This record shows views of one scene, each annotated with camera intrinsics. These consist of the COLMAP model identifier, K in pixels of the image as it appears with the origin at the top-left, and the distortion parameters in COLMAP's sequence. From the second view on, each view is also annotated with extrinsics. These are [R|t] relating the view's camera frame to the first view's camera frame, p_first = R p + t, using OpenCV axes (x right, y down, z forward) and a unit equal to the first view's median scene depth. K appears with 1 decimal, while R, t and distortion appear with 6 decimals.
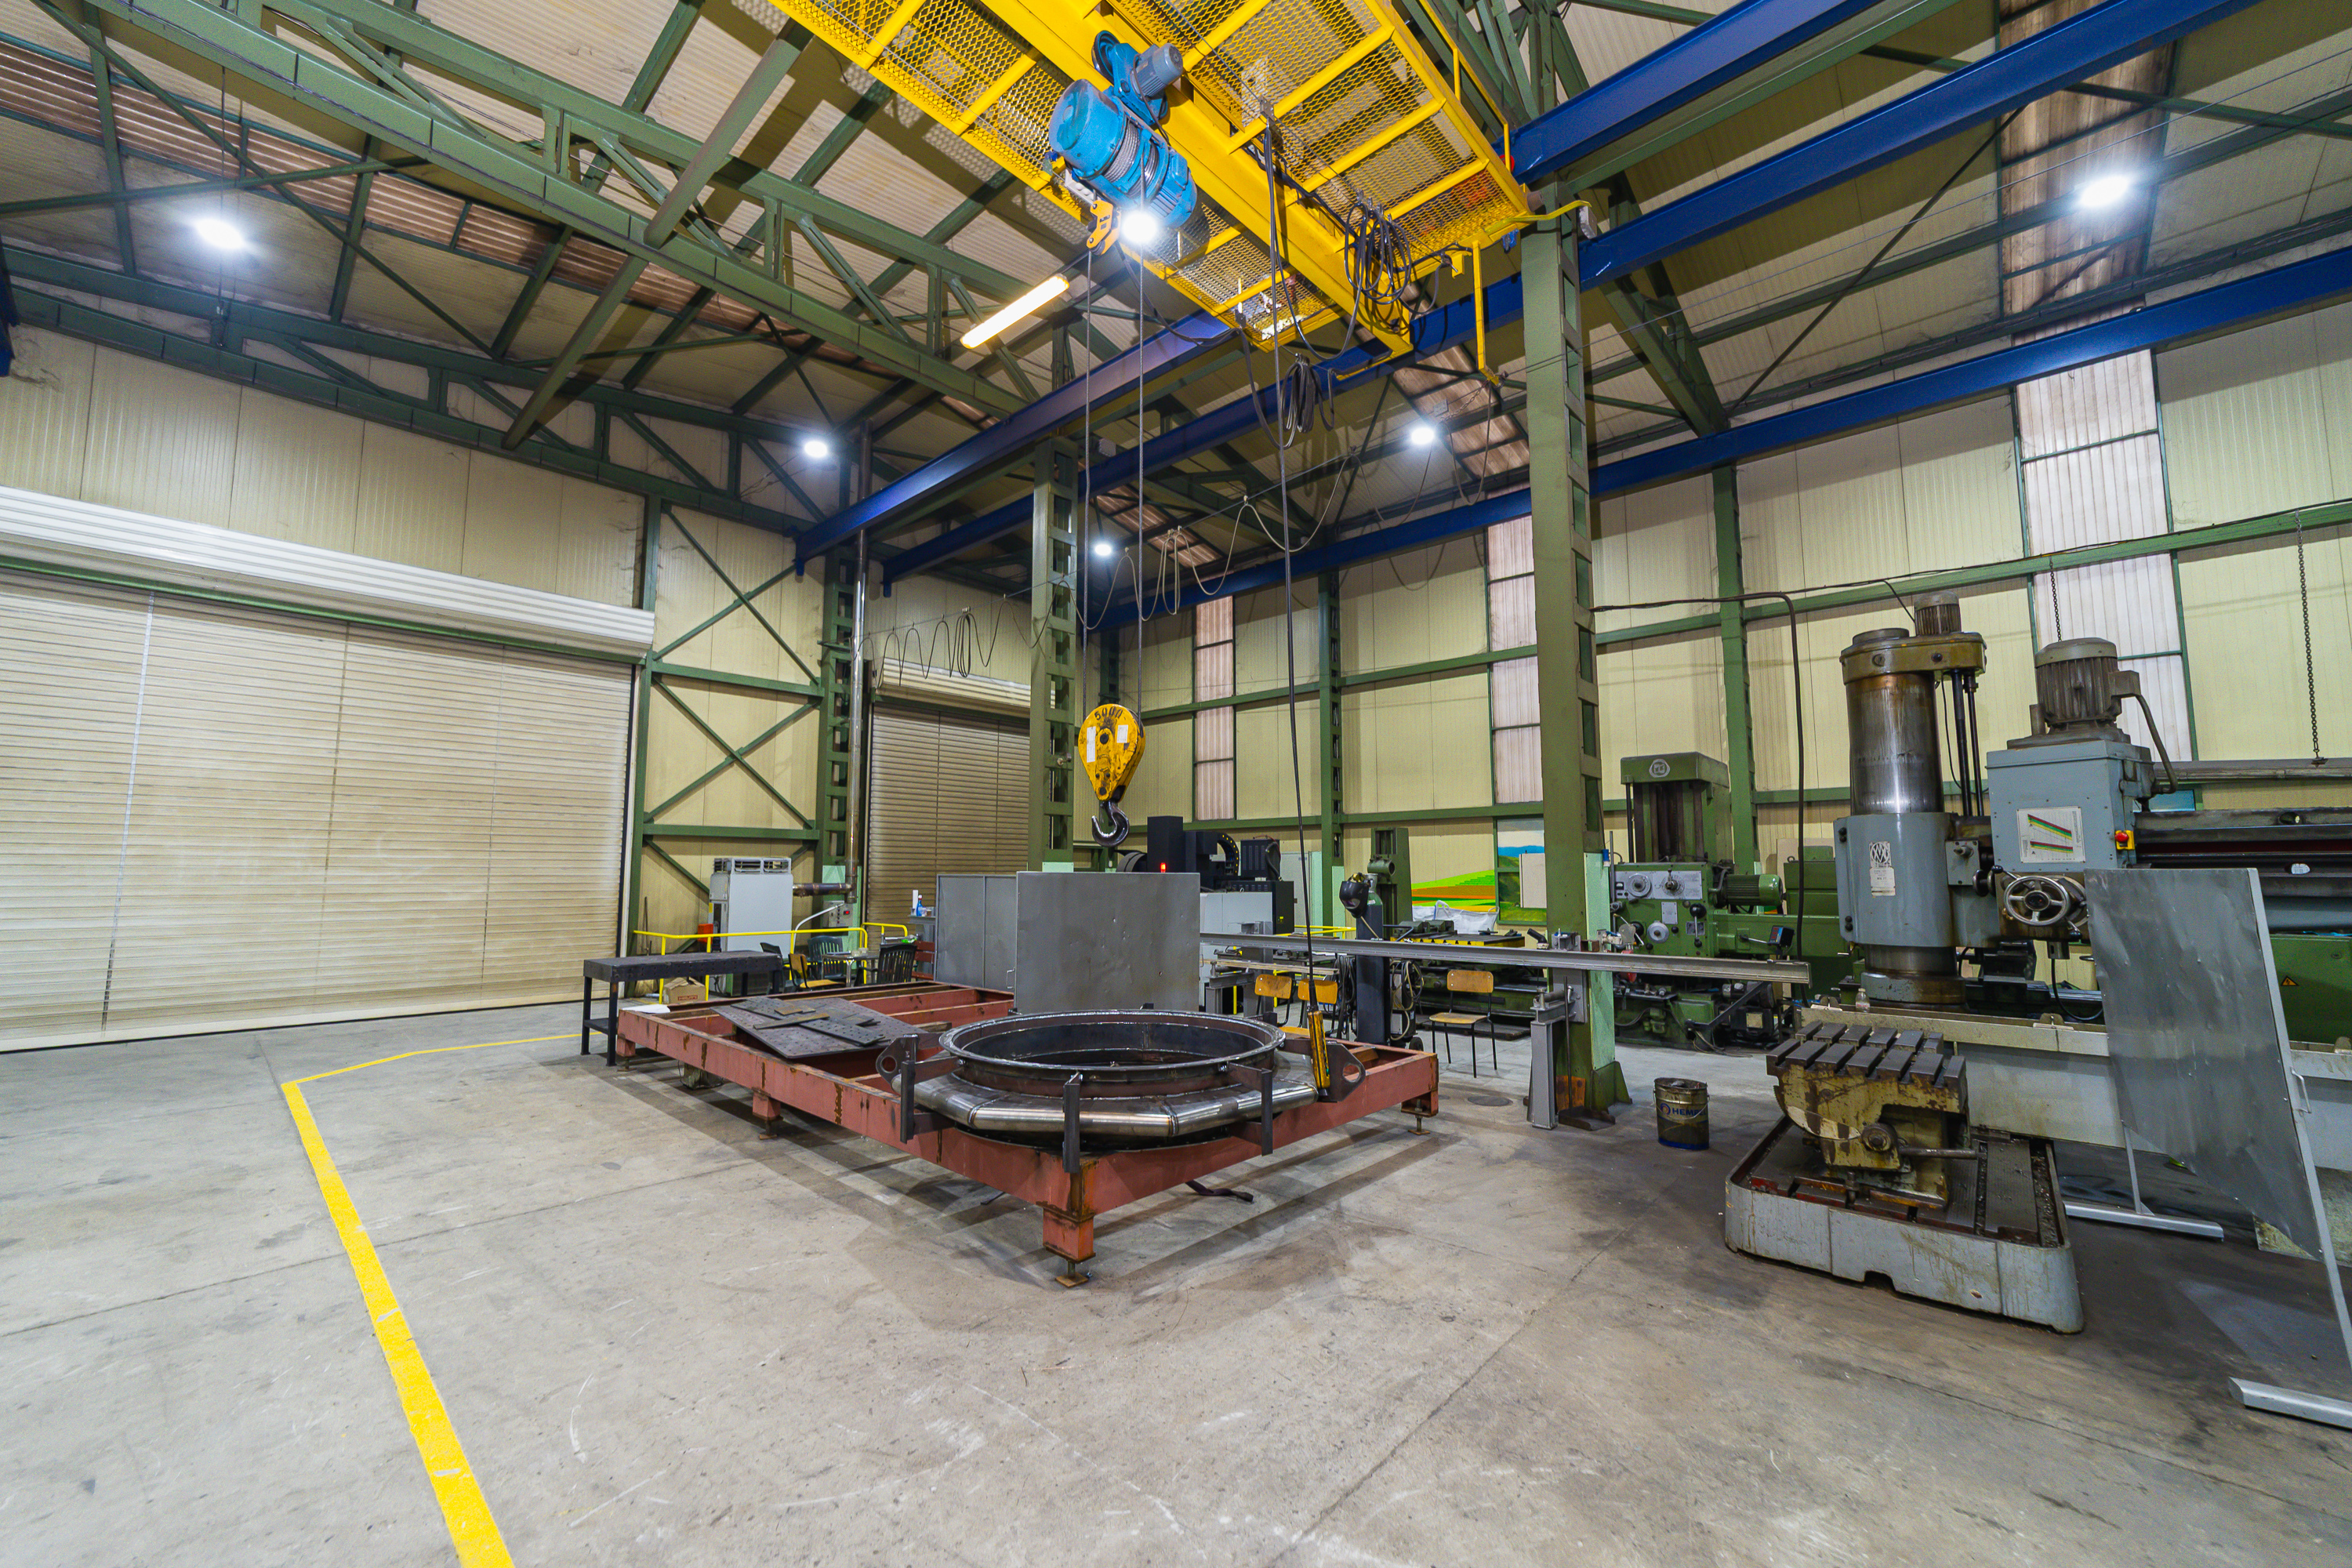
lens RADIAL K [[907.6, 0, 1175.8], [0, 907.6, 793.2], [0, 0, 1]] dist [-0.015924, 0.008509]
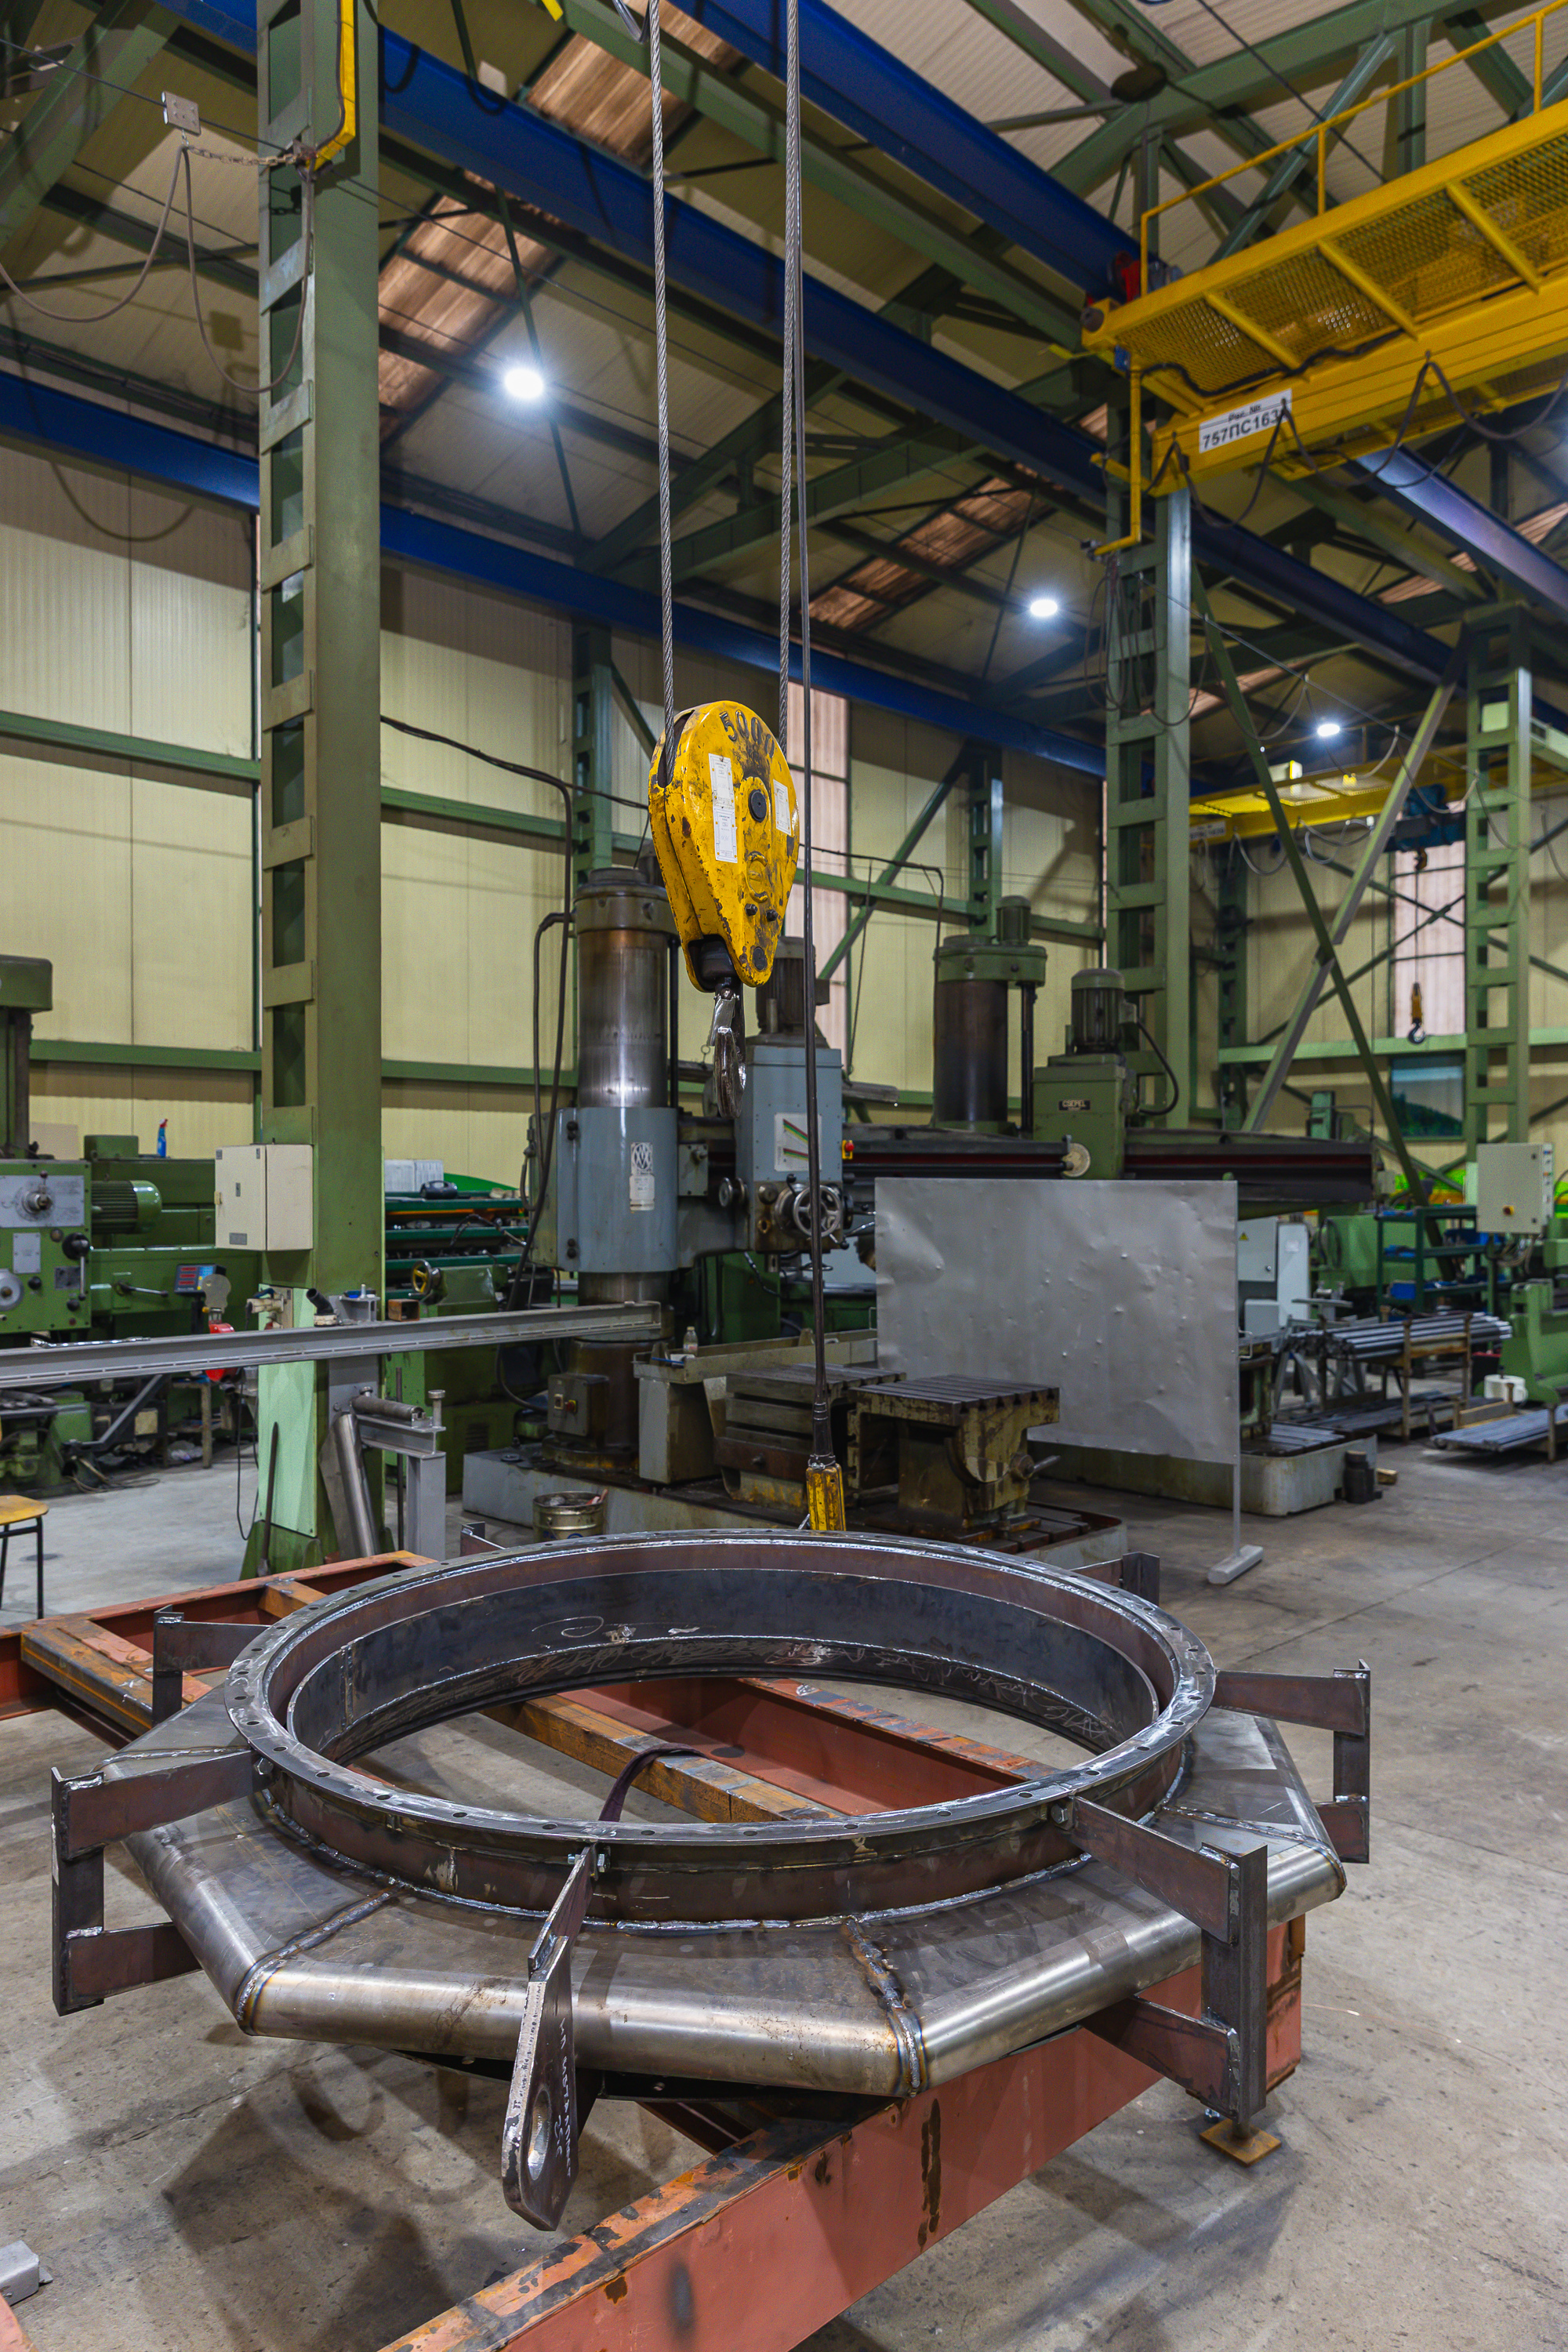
lens RADIAL K [[1547.7, 0, 780.0], [0, 1547.7, 1192.4], [0, 0, 1]] dist [0.006643, -0.004182]
pose [[0.047904, -0.011315, 0.998788, -0.285975], [-0.091168, 0.995712, 0.015653, 0.032541], [-0.994683, -0.091807, 0.046667, 0.408603]]
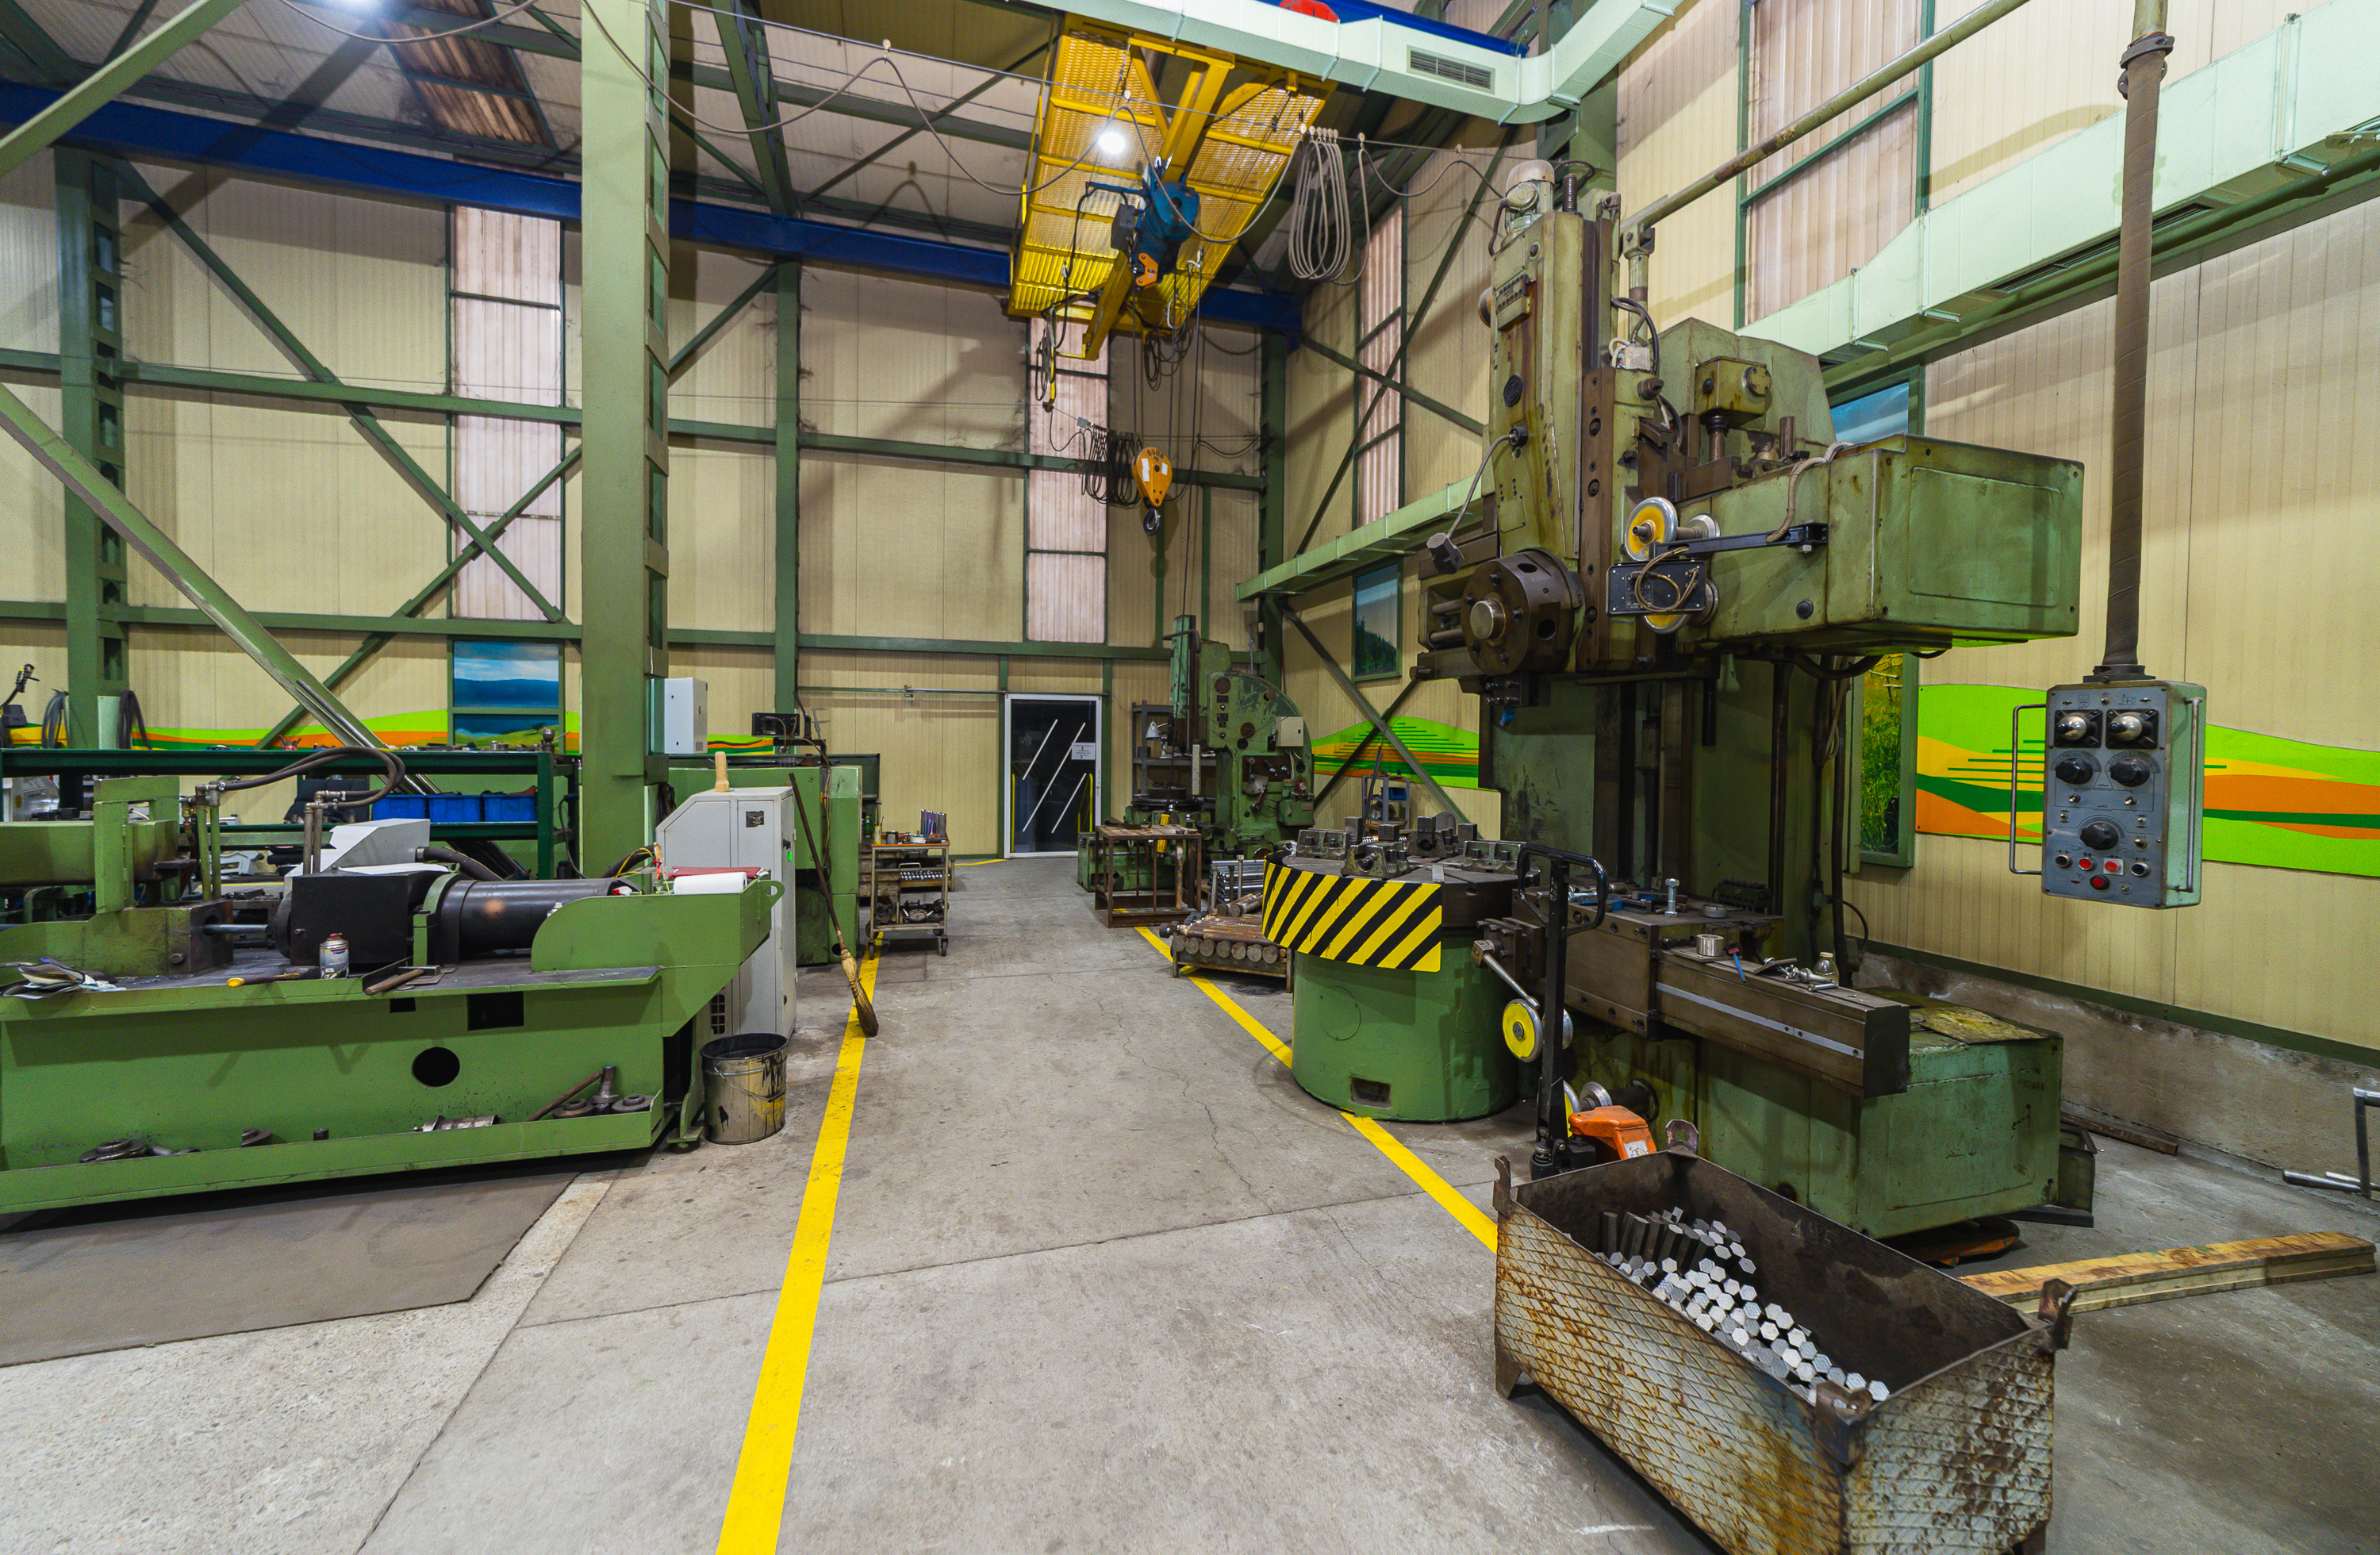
lens RADIAL K [[927.5, 0, 1213.0], [0, 927.5, 754.6], [0, 0, 1]] dist [-0.016507, 0.008451]
pose [[0.493951, -0.010248, 0.869429, 0.816473], [-0.091017, 0.993828, 0.063424, -0.043804], [-0.864713, -0.110461, 0.489969, -0.588660]]
